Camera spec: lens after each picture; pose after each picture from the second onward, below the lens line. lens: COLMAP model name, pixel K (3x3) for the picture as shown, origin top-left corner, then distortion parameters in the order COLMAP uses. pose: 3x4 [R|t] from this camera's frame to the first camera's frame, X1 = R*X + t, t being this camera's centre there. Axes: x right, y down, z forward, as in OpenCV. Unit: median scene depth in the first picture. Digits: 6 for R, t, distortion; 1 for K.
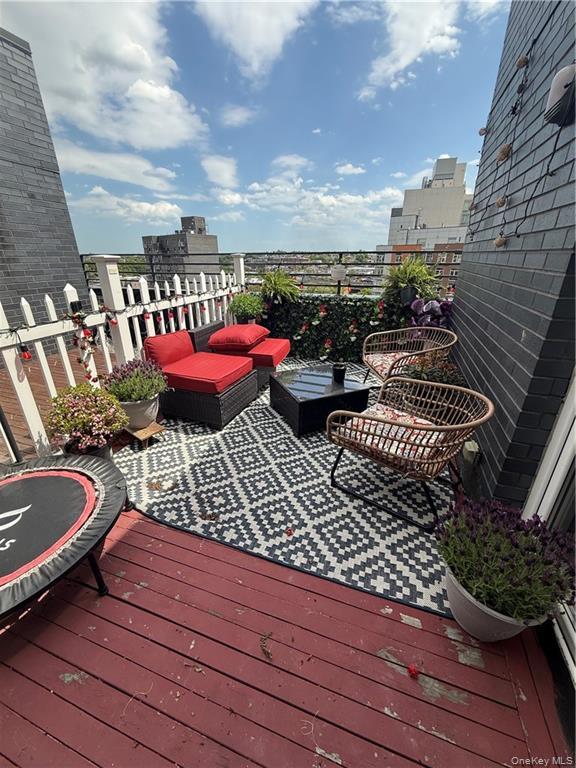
lens RADIAL K [[310.0, 0, 286.3], [0, 310.0, 383.2], [0, 0, 1]] dist [0.000871, 0.000352]
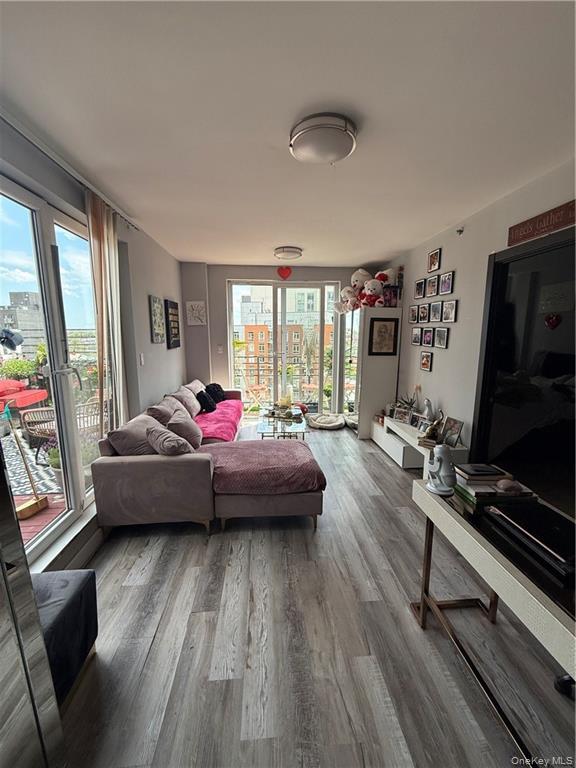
lens RADIAL K [[310.0, 0, 289.9], [0, 310.0, 382.6], [0, 0, 1]] dist [0.000871, 0.000352]
pose [[0.912602, -0.061044, 0.404266, 0.336215], [0.153278, 0.967756, -0.199883, 0.206226], [-0.379029, 0.244379, 0.892533, -0.477080]]
